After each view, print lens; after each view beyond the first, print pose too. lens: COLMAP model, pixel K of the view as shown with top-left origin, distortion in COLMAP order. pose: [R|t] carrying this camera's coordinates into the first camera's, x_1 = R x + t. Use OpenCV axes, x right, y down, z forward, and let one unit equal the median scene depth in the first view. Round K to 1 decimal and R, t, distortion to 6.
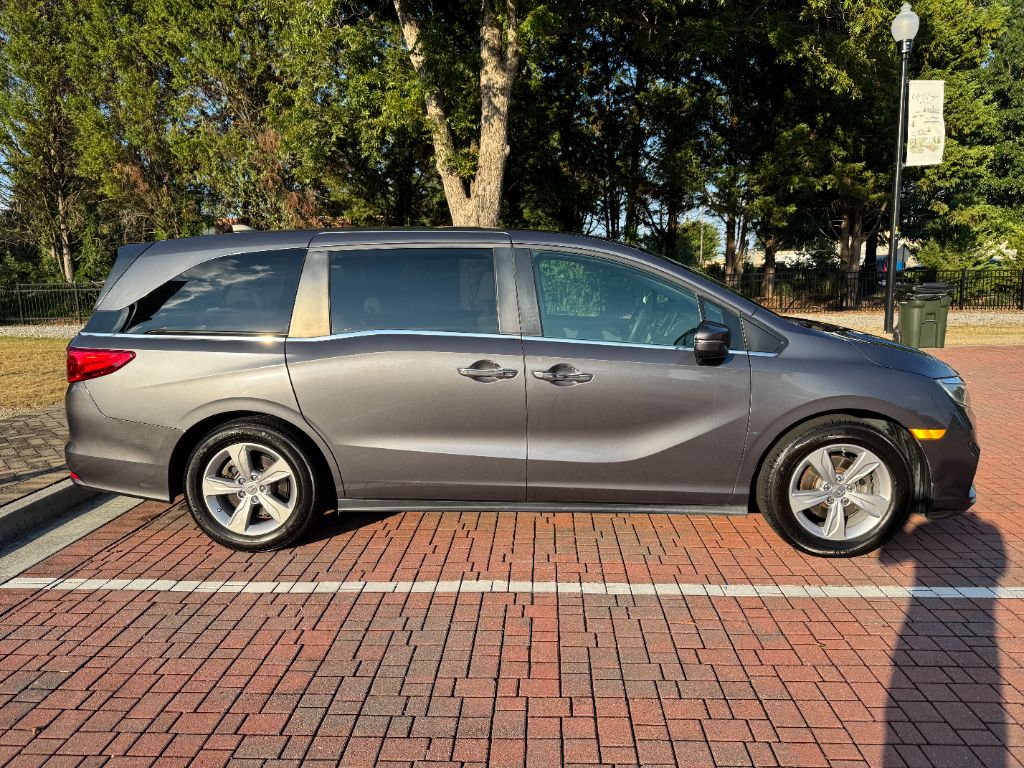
lens RADIAL K [[722.7, 0, 511.6], [0, 722.7, 383.0], [0, 0, 1]] dist [0.029675, -0.040131]
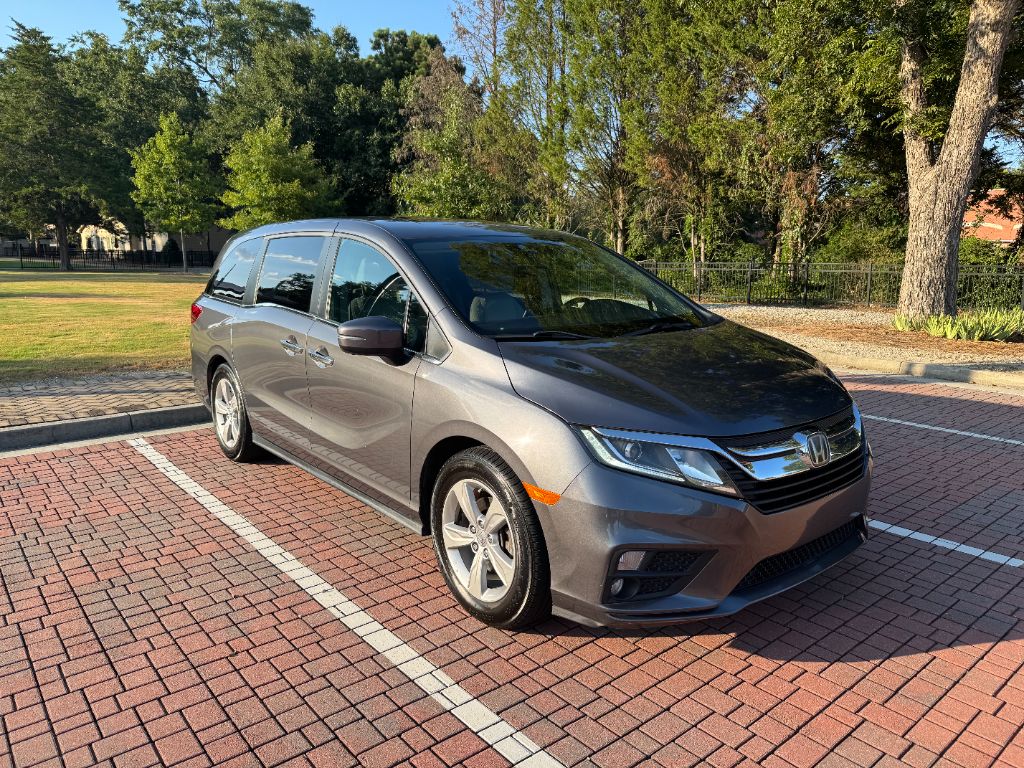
lens RADIAL K [[722.7, 0, 515.8], [0, 722.7, 383.4], [0, 0, 1]] dist [0.029675, -0.040131]
pose [[0.677029, 0.147221, -0.721081, 0.252856], [-0.128790, 0.988369, 0.080871, -0.023044], [0.724600, 0.038116, 0.688115, 0.114302]]
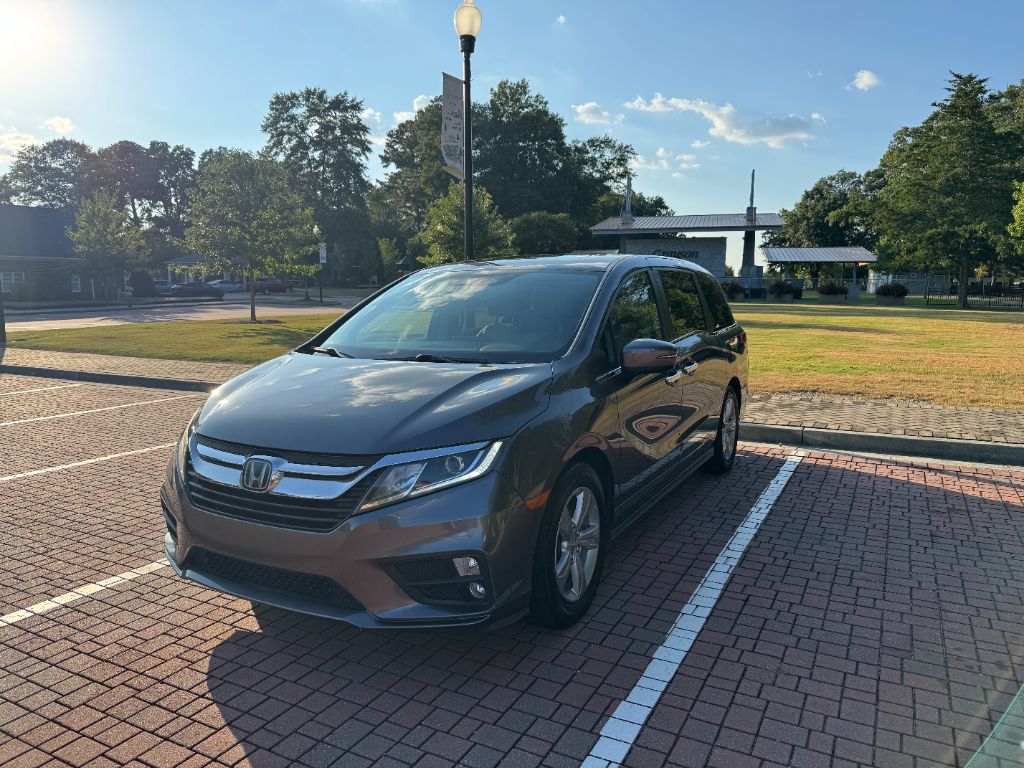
lens RADIAL K [[722.7, 0, 509.9], [0, 722.7, 384.2], [0, 0, 1]] dist [0.029675, -0.040131]
pose [[-0.434257, 0.130895, -0.891228, 0.310134], [-0.130355, 0.969840, 0.205957, -0.071727], [0.891307, 0.205614, -0.404097, 0.429747]]
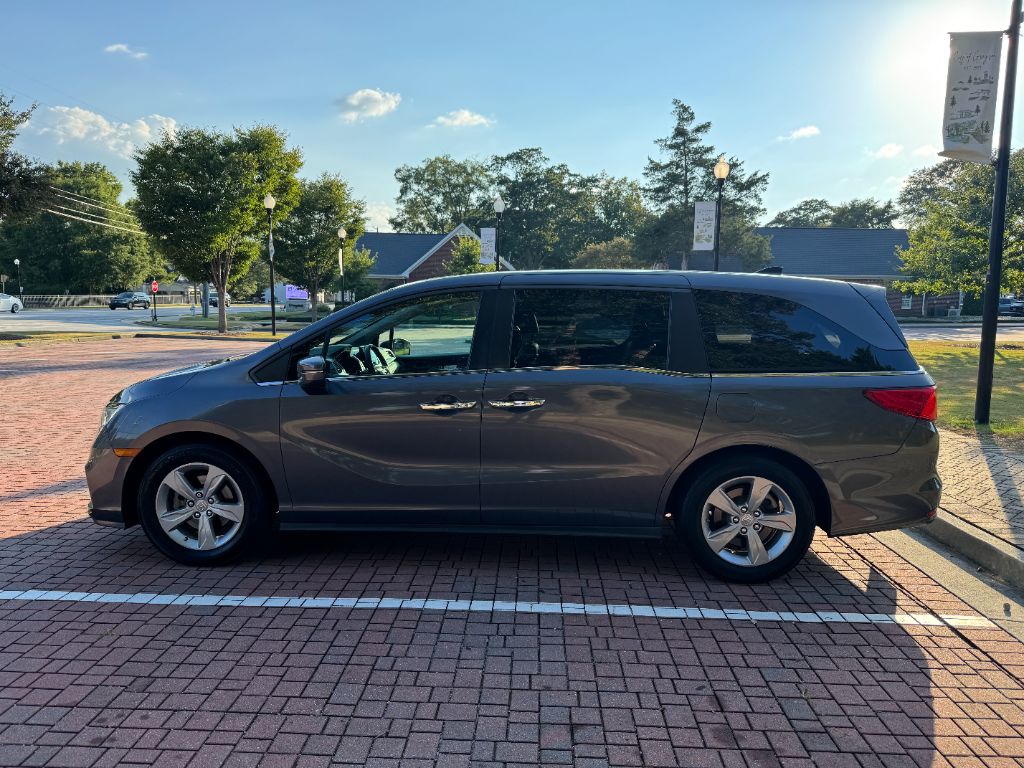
lens RADIAL K [[722.7, 0, 513.3], [0, 722.7, 388.5], [0, 0, 1]] dist [0.029675, -0.040131]
pose [[-0.999960, 0.000632, -0.008883, 0.002590], [-0.001796, 0.962665, 0.270690, -0.100388], [0.008722, 0.270695, -0.962626, 0.621478]]
